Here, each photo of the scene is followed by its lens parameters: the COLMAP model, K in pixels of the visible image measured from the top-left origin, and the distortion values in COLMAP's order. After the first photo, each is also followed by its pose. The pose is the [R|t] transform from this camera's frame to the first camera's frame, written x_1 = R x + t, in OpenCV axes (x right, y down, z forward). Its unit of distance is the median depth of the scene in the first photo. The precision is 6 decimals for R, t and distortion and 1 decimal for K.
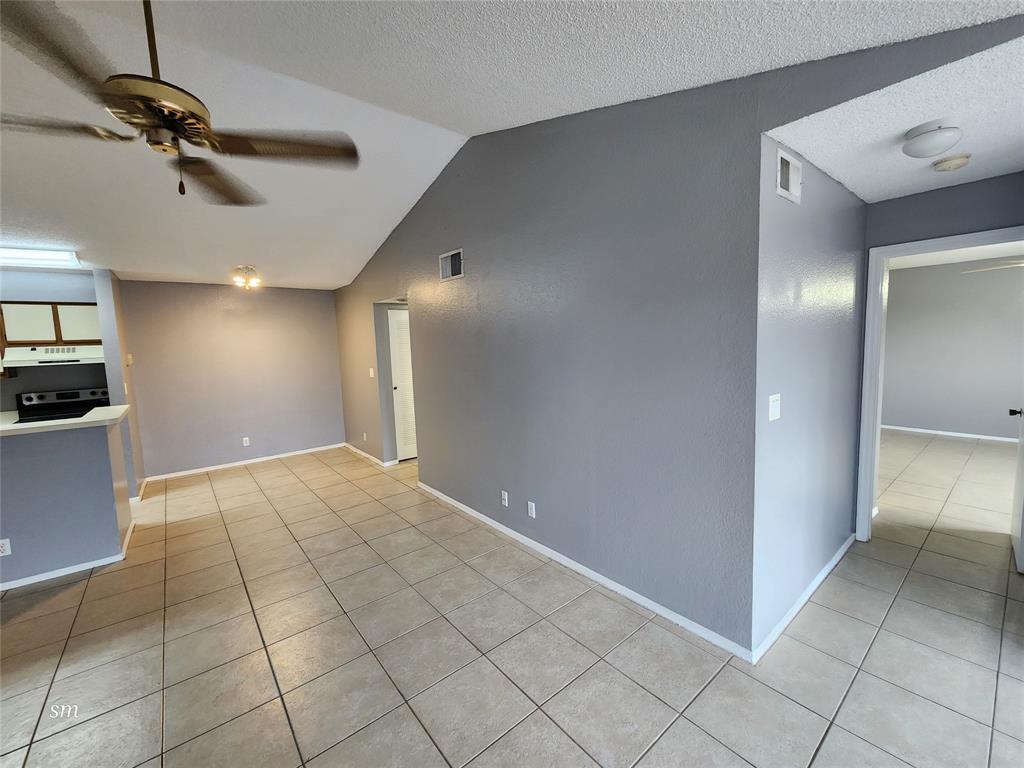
lens RADIAL K [[418.3, 0, 519.2], [0, 418.3, 381.9], [0, 0, 1]] dist [-0.000957, 0.000421]
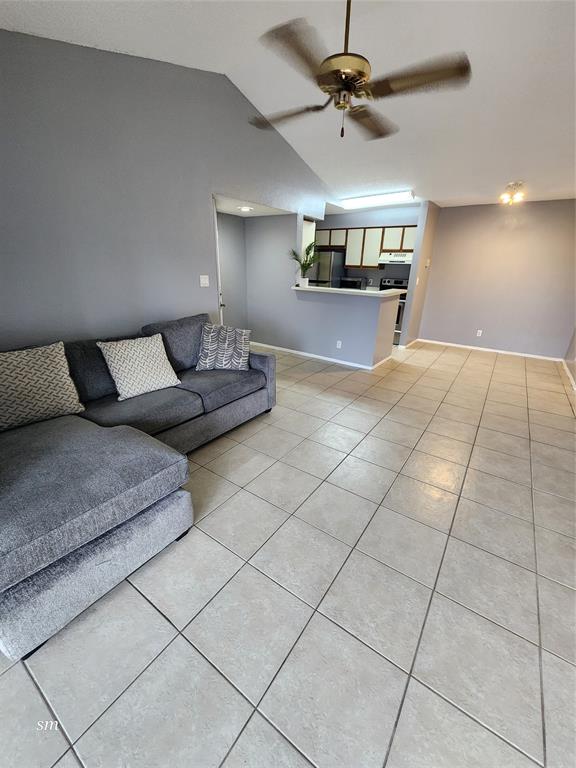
lens RADIAL K [[318.5, 0, 288.0], [0, 318.5, 384.0], [0, 0, 1]] dist [0.002252, 0.000266]
pose [[0.262178, 0.381823, -0.886270, 0.208267], [-0.127765, 0.924045, 0.360302, 0.003823], [0.956524, 0.018771, 0.291047, 0.155486]]
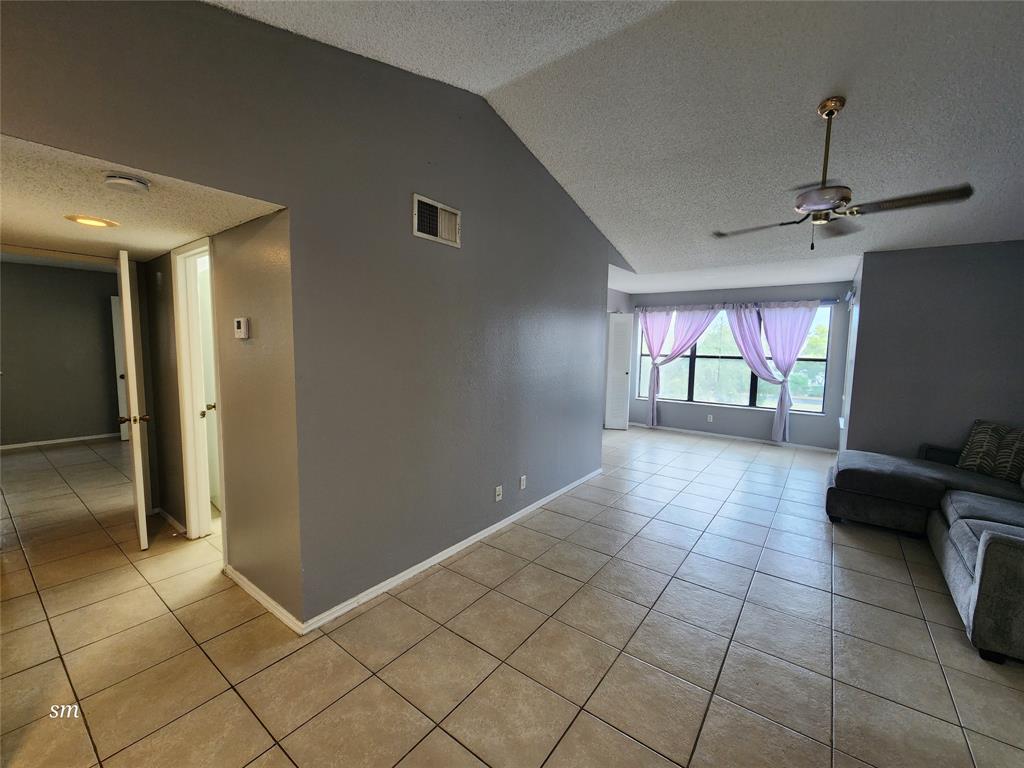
lens RADIAL K [[424.7, 0, 509.8], [0, 424.7, 381.0], [0, 0, 1]] dist [0.002252, 0.000266]
pose [[-0.215409, -0.065495, 0.974325, -0.797277], [0.089681, 0.992205, 0.086524, -0.053513], [-0.972397, 0.106017, -0.207856, 0.925960]]
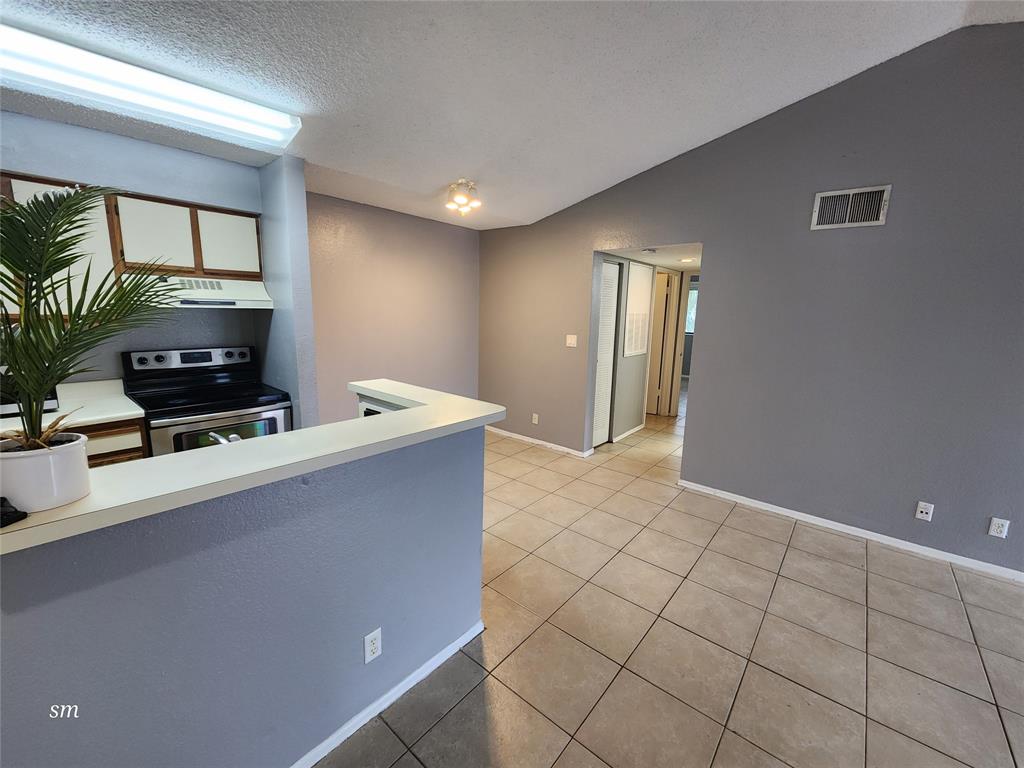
lens RADIAL K [[418.3, 0, 519.2], [0, 418.3, 381.9], [0, 0, 1]] dist [-0.000957, 0.000421]
pose [[0.981800, 0.027753, 0.187879, -0.769598], [-0.041696, 0.996628, 0.070673, 0.005156], [-0.185284, -0.077220, 0.979646, 0.301520]]
